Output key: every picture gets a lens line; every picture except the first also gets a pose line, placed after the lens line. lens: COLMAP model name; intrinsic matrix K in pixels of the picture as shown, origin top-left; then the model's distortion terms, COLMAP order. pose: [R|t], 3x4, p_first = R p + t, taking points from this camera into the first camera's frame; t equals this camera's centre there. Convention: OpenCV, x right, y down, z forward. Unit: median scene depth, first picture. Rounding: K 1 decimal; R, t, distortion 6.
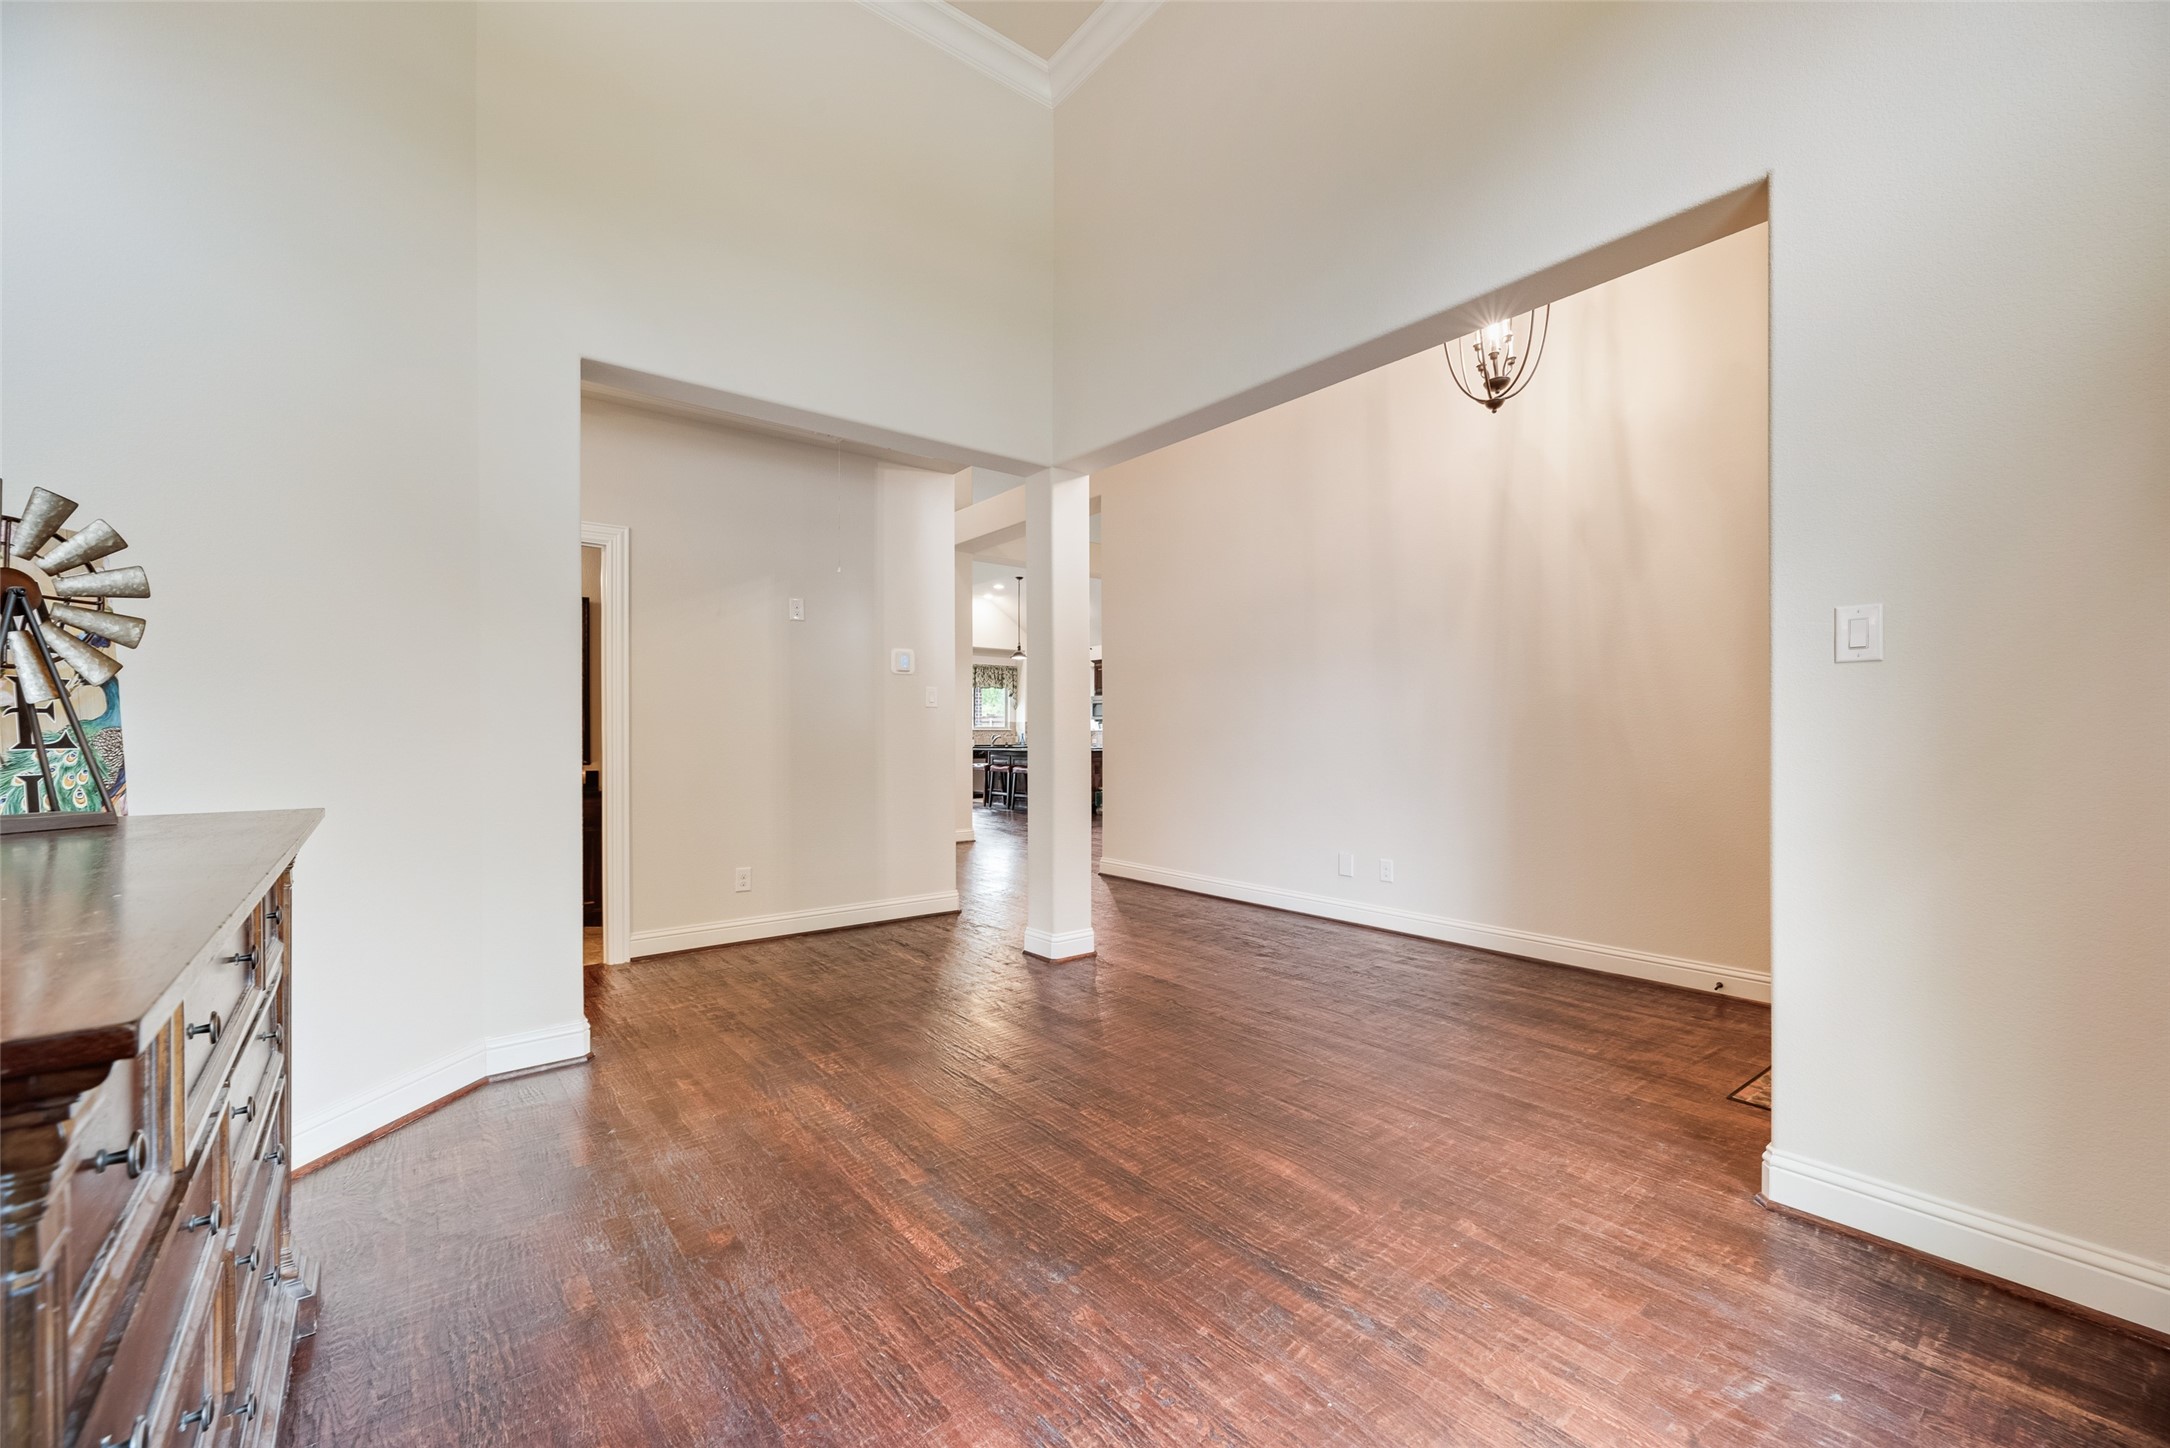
lens RADIAL K [[875.8, 0, 1091.4], [0, 875.8, 729.8], [0, 0, 1]] dist [0.001731, -0.000123]
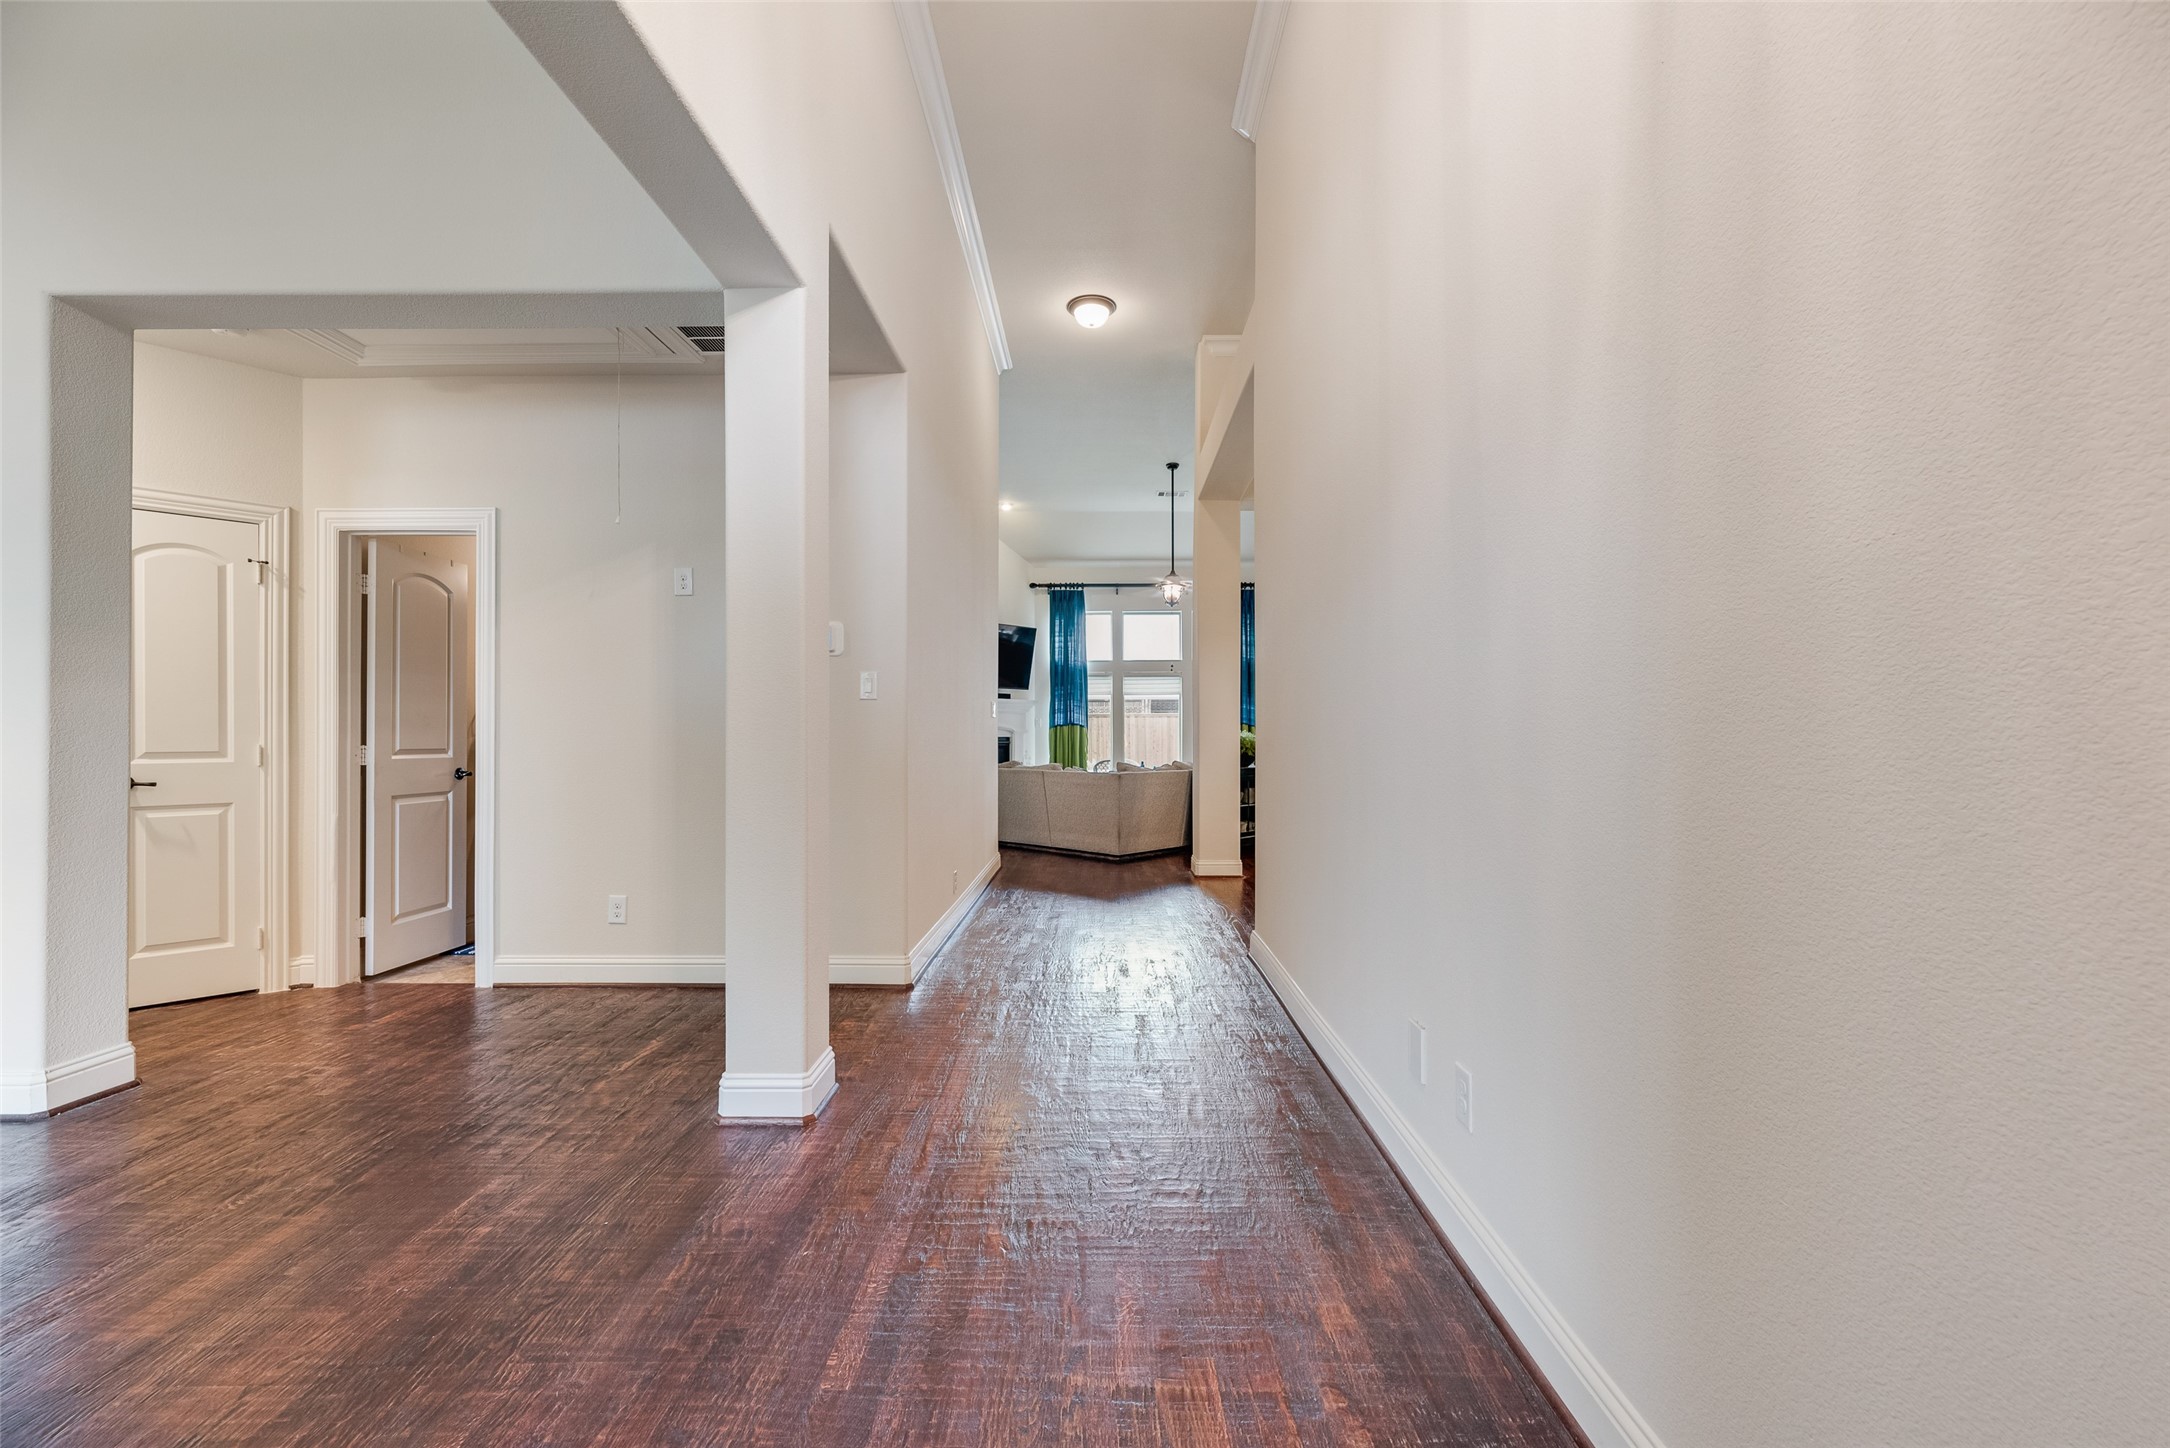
lens RADIAL K [[875.8, 0, 1077.7], [0, 875.8, 731.7], [0, 0, 1]] dist [0.001731, -0.000123]
pose [[0.774099, 0.000474, -0.633064, 0.512336], [-0.001010, 0.999999, -0.000486, 0.001056], [0.633064, 0.001016, 0.774099, 0.681817]]
